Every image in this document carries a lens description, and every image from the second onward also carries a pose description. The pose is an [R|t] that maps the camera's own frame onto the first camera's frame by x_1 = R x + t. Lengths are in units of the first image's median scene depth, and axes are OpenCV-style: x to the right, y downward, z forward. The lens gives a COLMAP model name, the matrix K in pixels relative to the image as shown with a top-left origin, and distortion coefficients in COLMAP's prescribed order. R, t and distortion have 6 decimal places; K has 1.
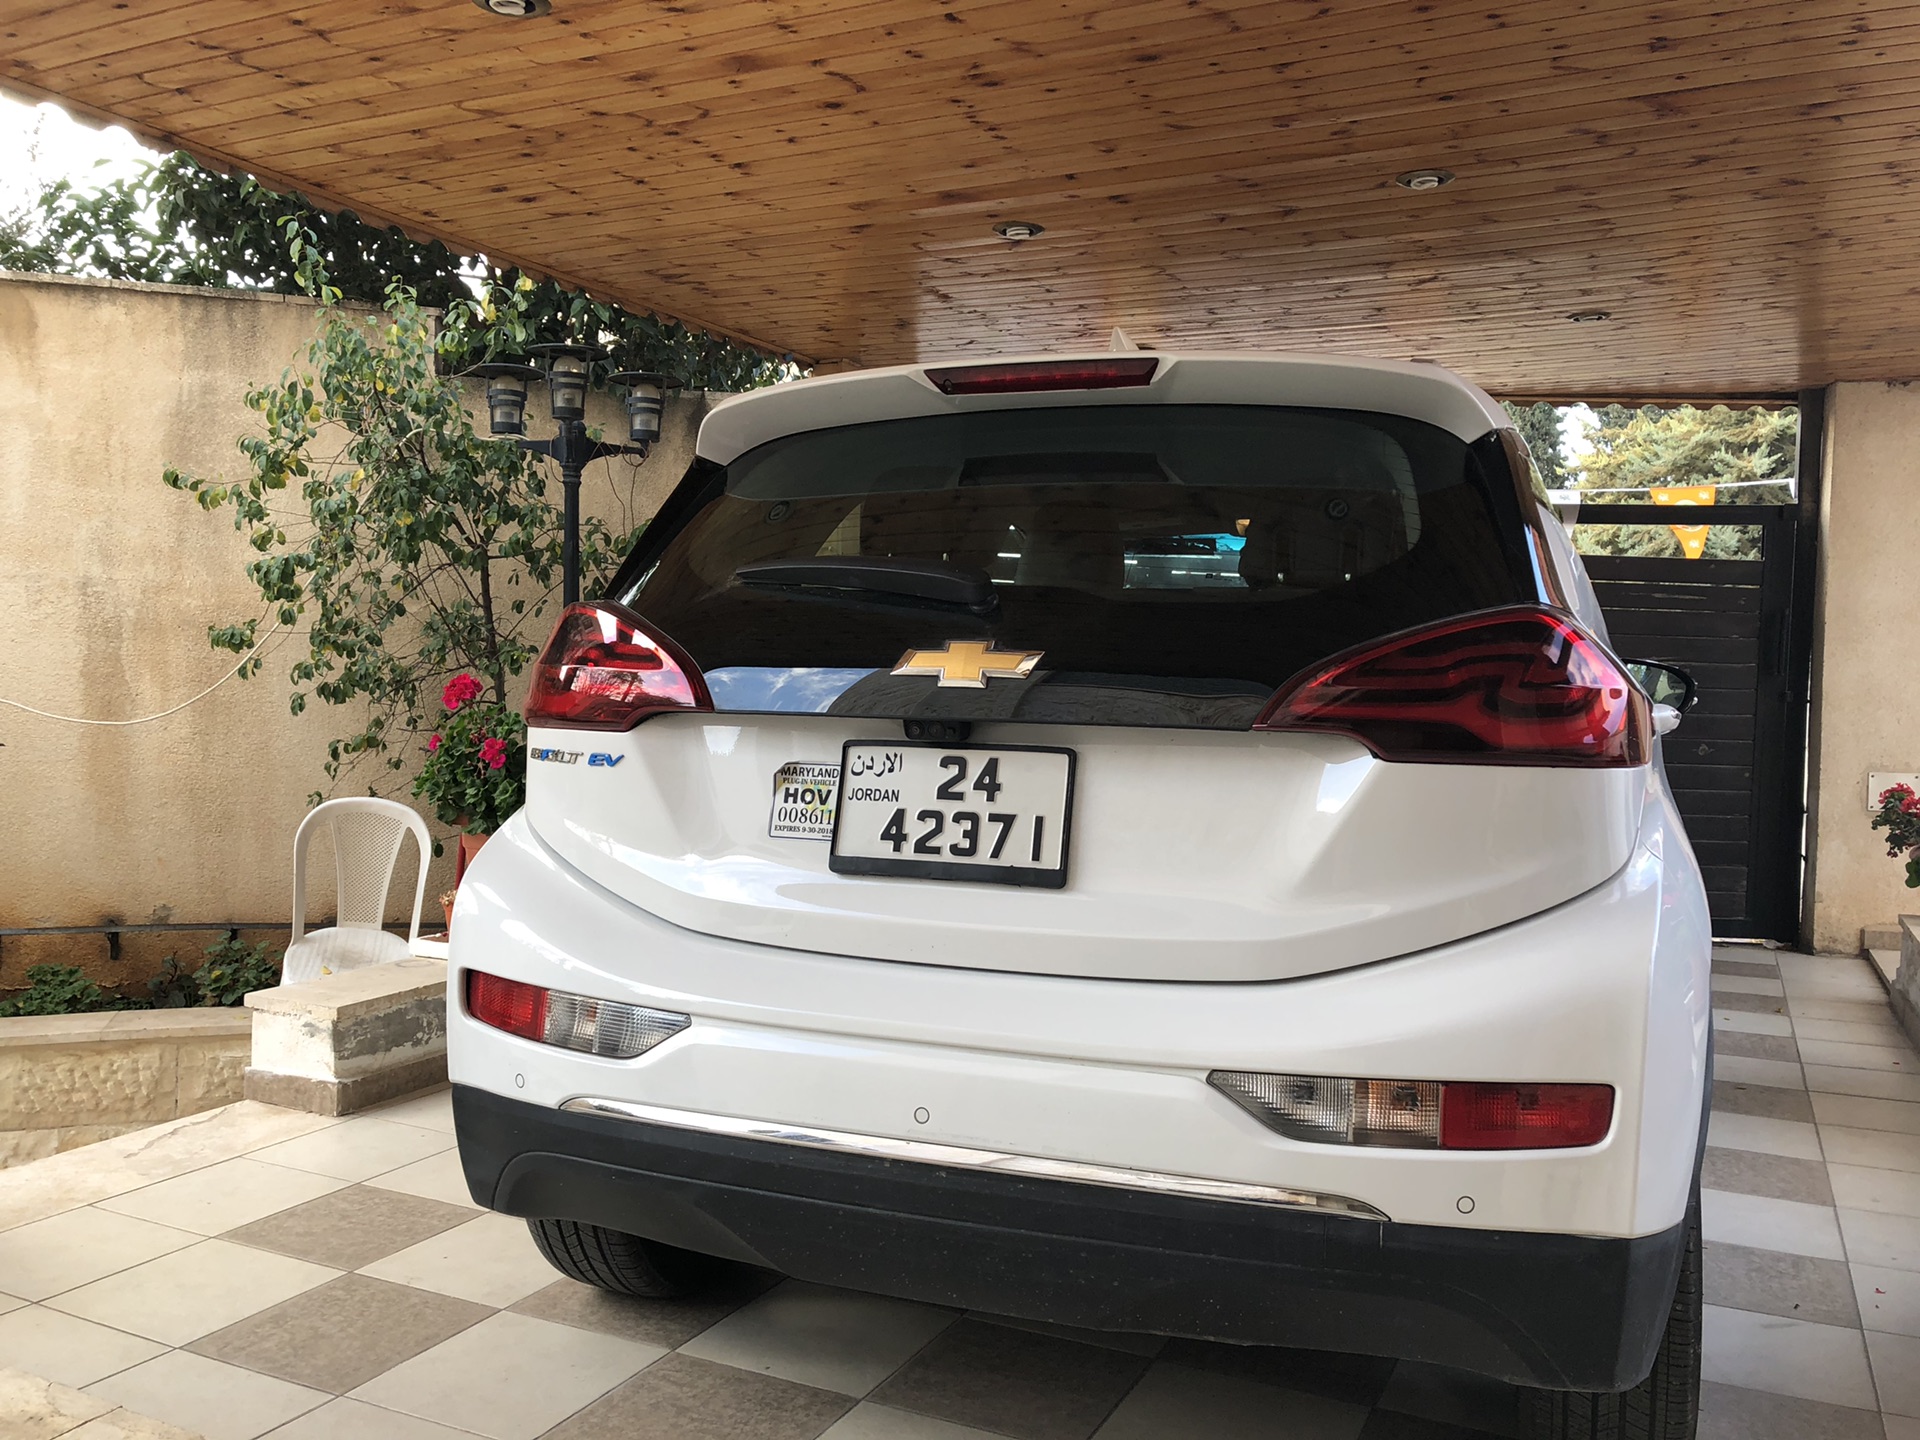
lens RADIAL K [[1504.1, 0, 960.0], [0, 1504.1, 720.0], [0, 0, 1]] dist [0.034124, 0.002170]
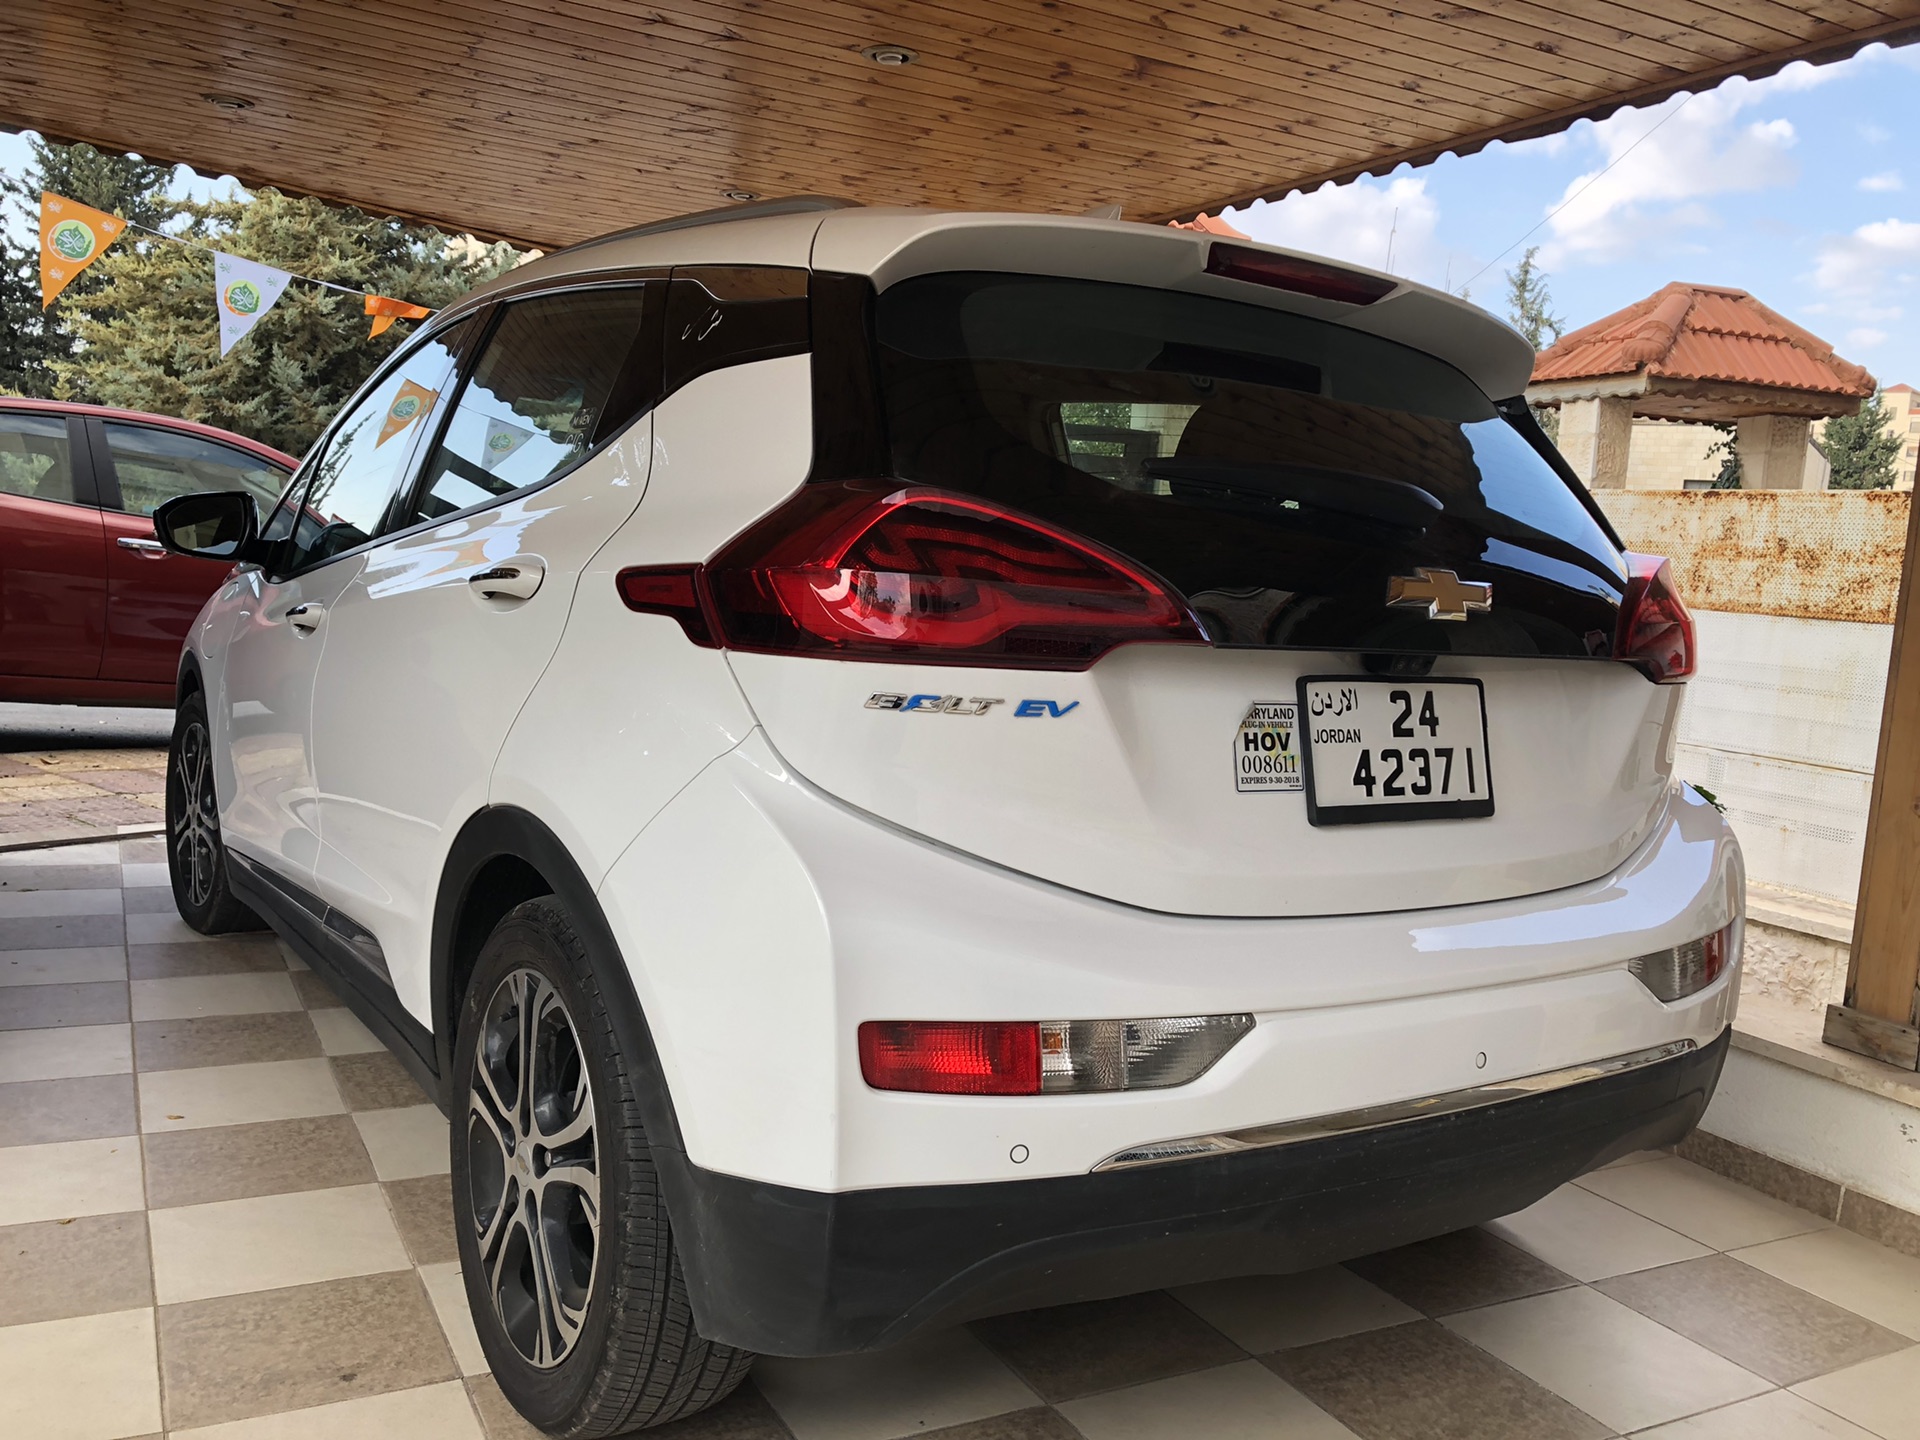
lens RADIAL K [[1504.1, 0, 960.0], [0, 1504.1, 720.0], [0, 0, 1]] dist [0.034124, 0.002170]
pose [[0.637347, -0.061084, 0.768152, -0.903869], [-0.026078, 0.994572, 0.100726, -0.045504], [-0.770135, -0.084230, 0.632295, 0.606483]]
